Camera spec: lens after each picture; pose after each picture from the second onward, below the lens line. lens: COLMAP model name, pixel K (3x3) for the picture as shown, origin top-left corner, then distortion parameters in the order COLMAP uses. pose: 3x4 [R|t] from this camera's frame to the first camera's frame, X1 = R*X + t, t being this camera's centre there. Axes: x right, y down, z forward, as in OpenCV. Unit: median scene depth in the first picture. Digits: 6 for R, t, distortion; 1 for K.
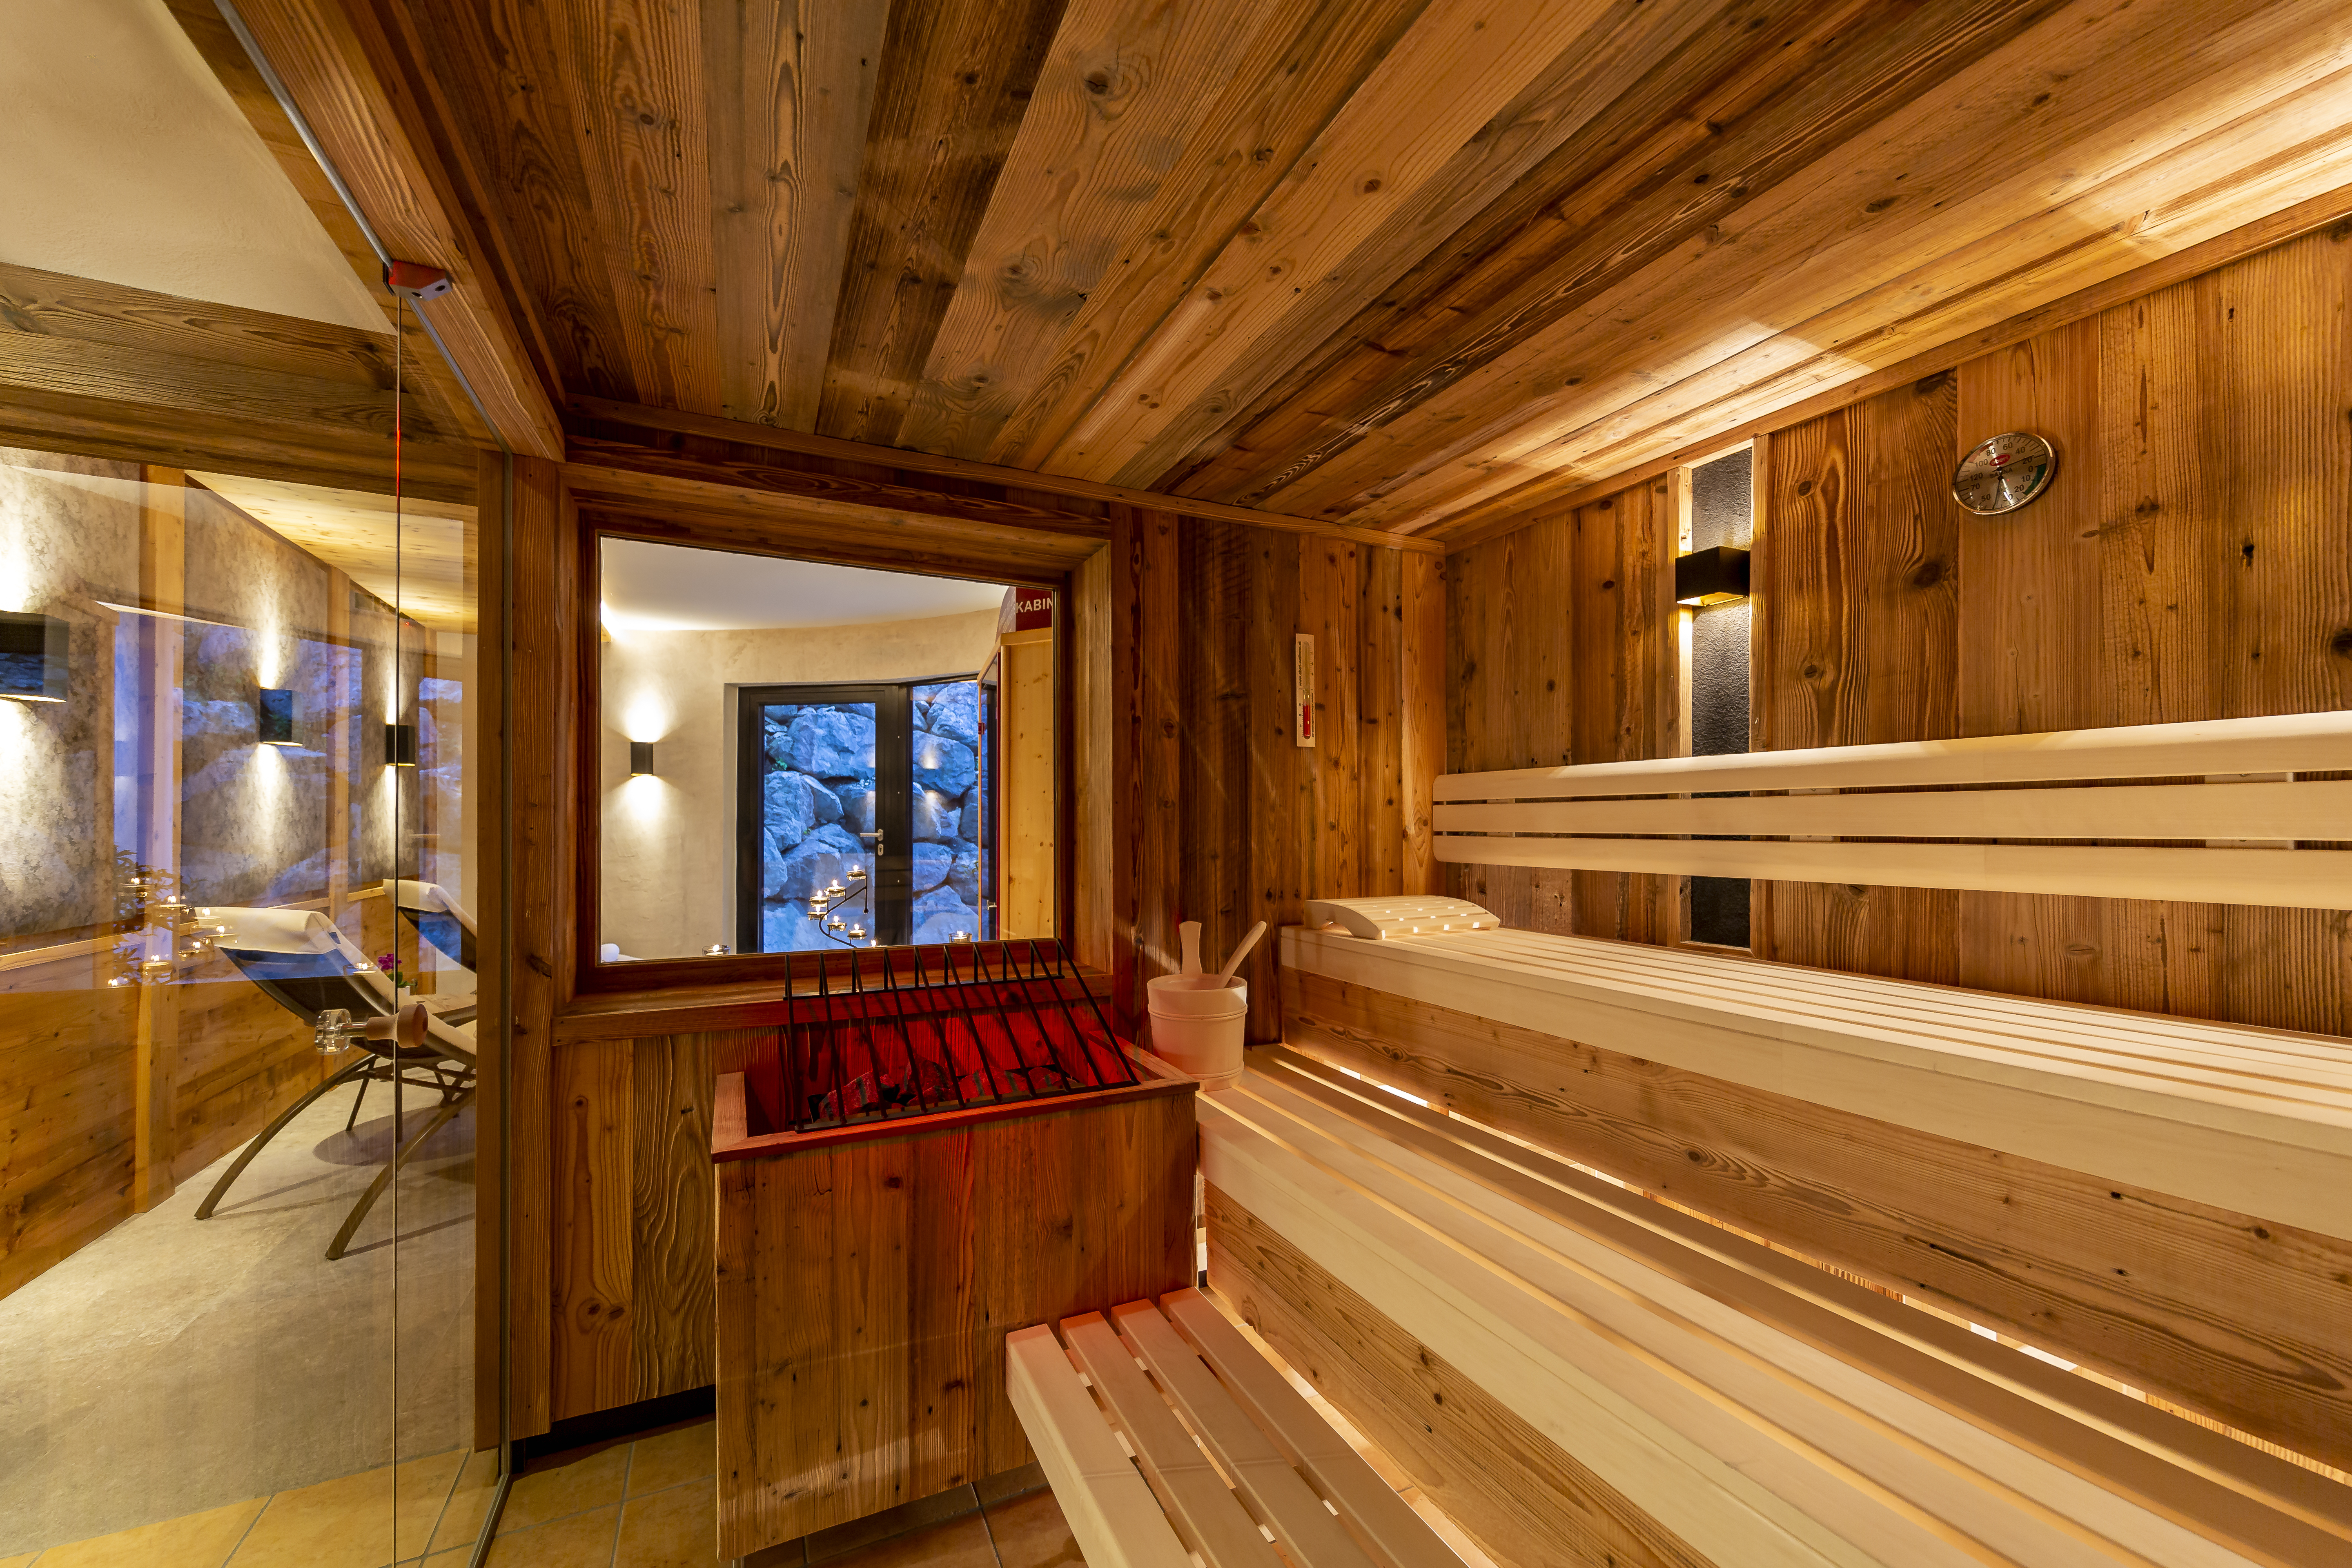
lens RADIAL K [[881.6, 0, 1162.2], [0, 881.6, 819.2], [0, 0, 1]] dist [-0.000689, -0.000083]
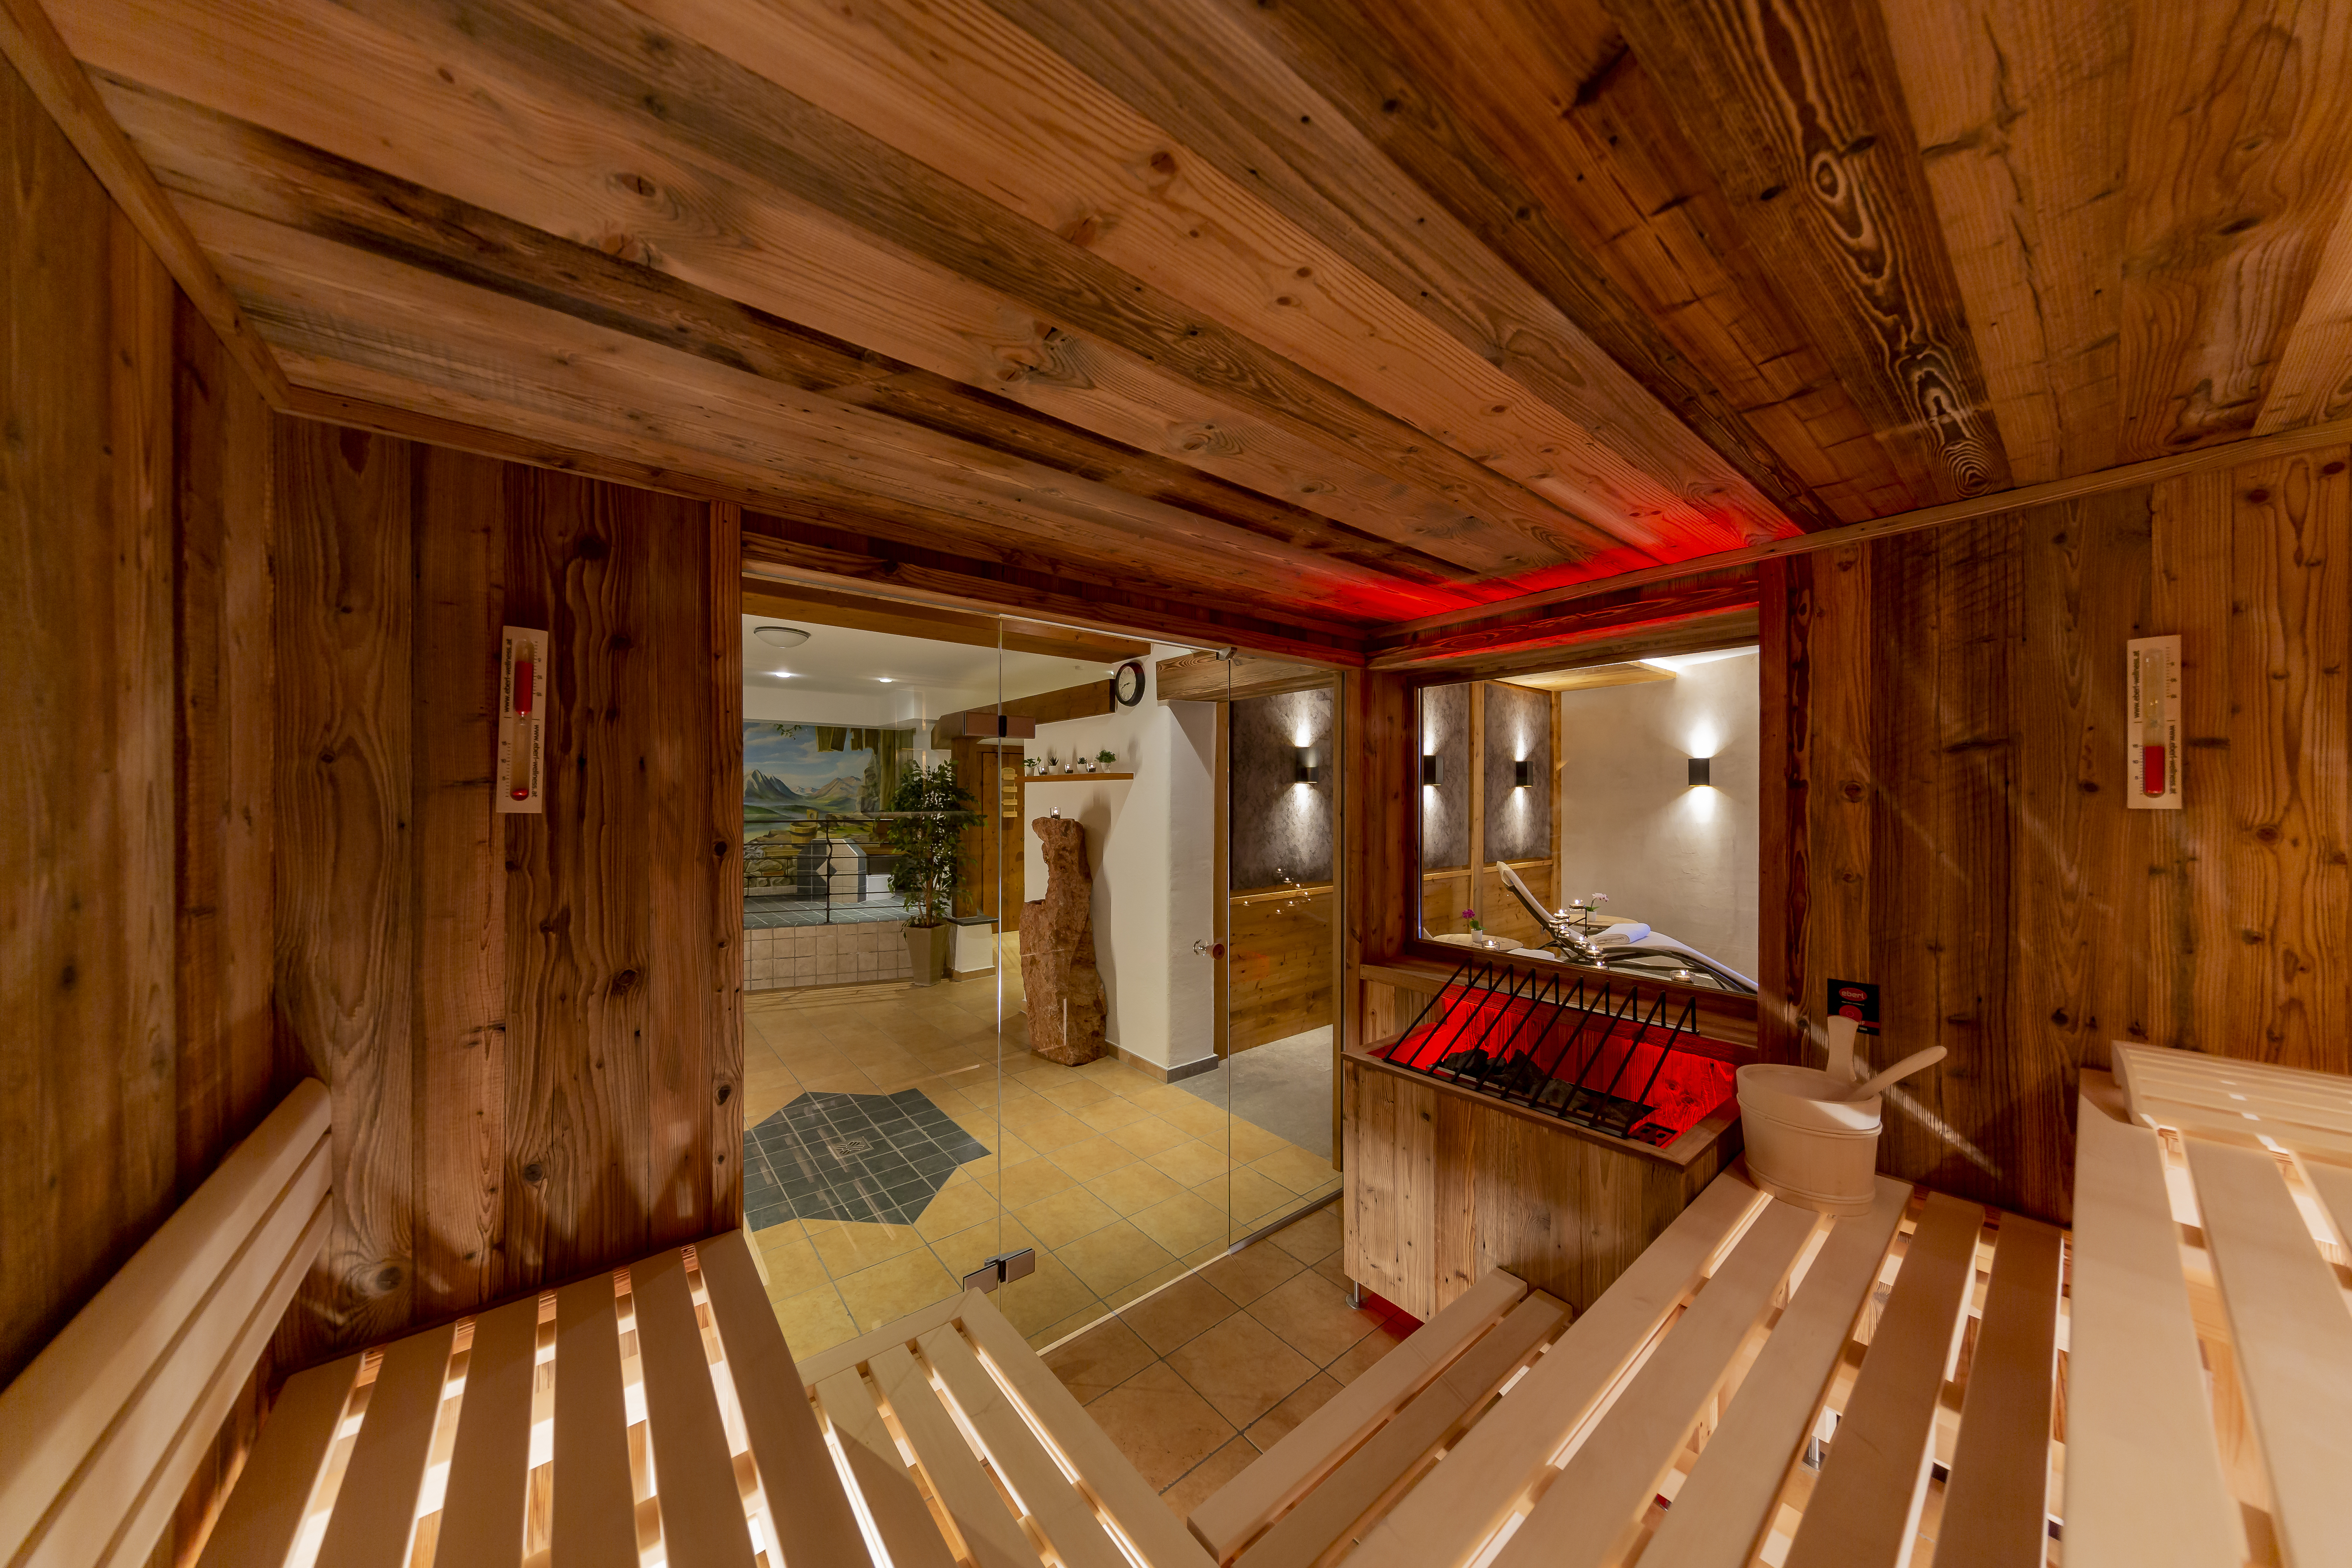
lens RADIAL K [[748.0, 0, 1164.4], [0, 748.0, 796.2], [0, 0, 1]] dist [-0.000138, -0.000017]
pose [[0.227825, 0.000238, -0.973702, 0.593109], [0.004476, 0.999989, 0.001292, -0.105653], [0.973692, -0.004653, 0.227821, 0.172049]]
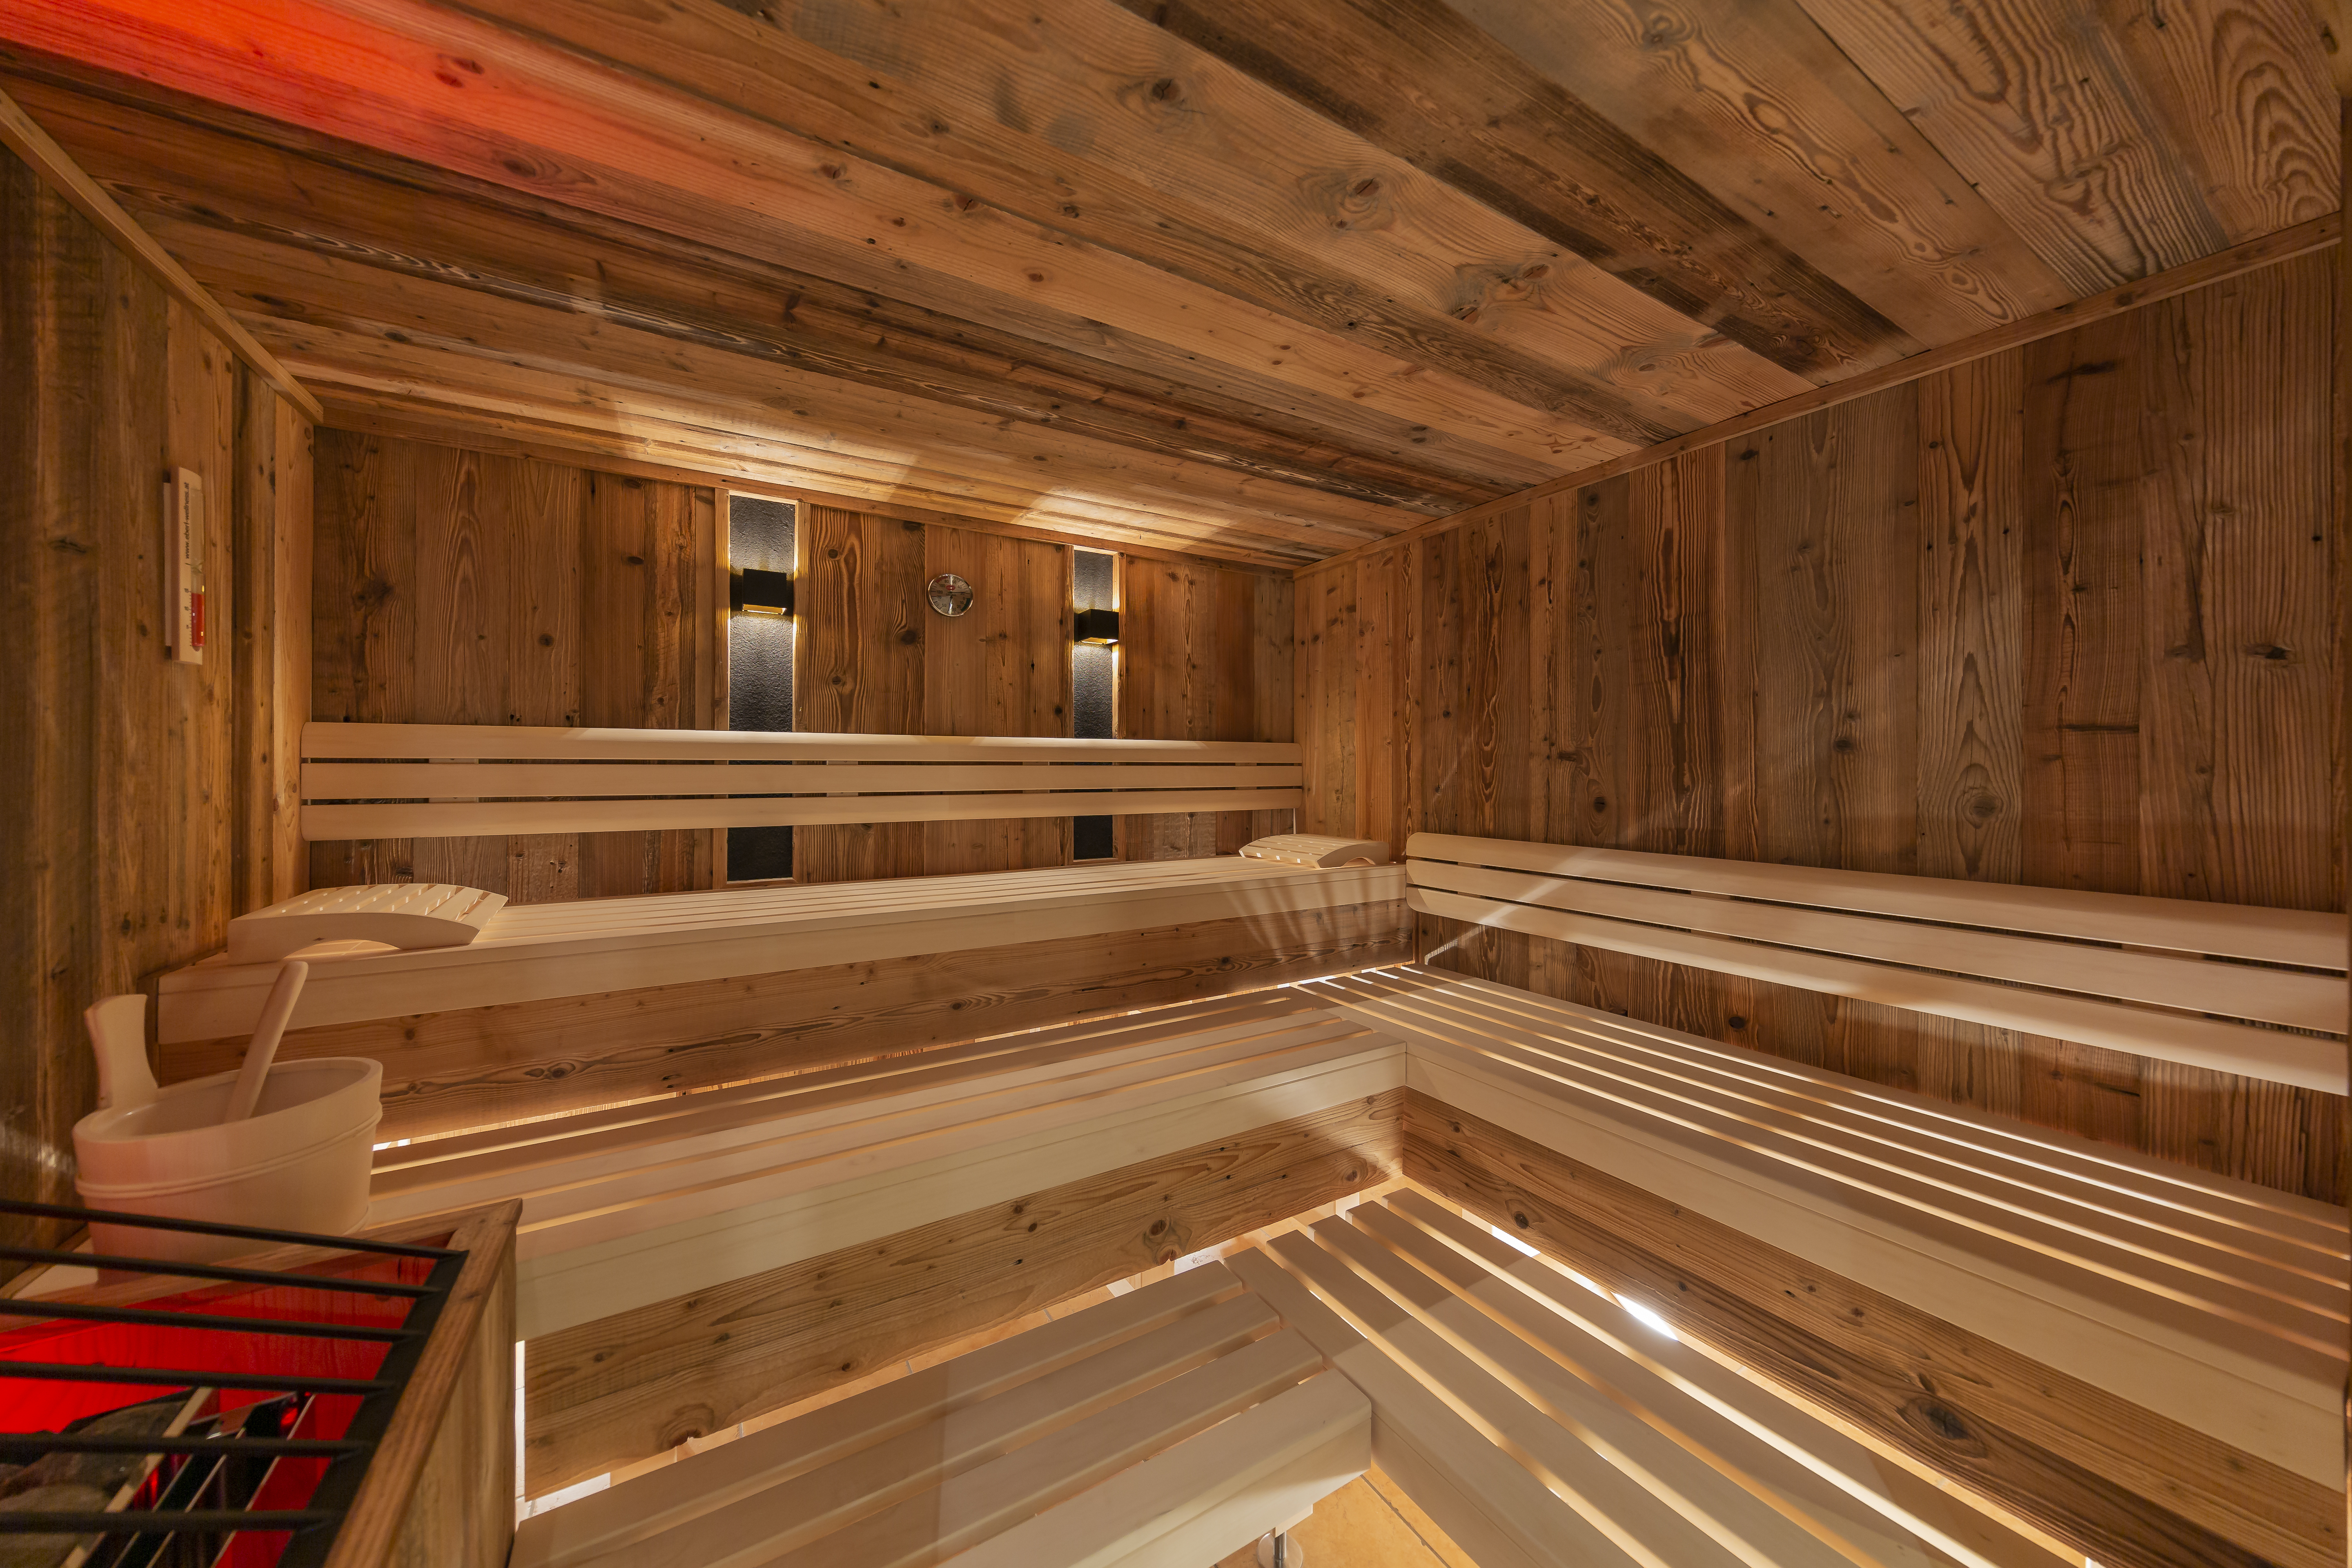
lens RADIAL K [[697.8, 0, 1151.8], [0, 697.8, 772.7], [0, 0, 1]] dist [-0.000339, -0.000019]
pose [[-0.023033, 0.002937, 0.999730, -0.354260], [-0.000319, 0.999996, -0.002945, -0.008730], [-0.999735, -0.000387, -0.023032, 0.407952]]
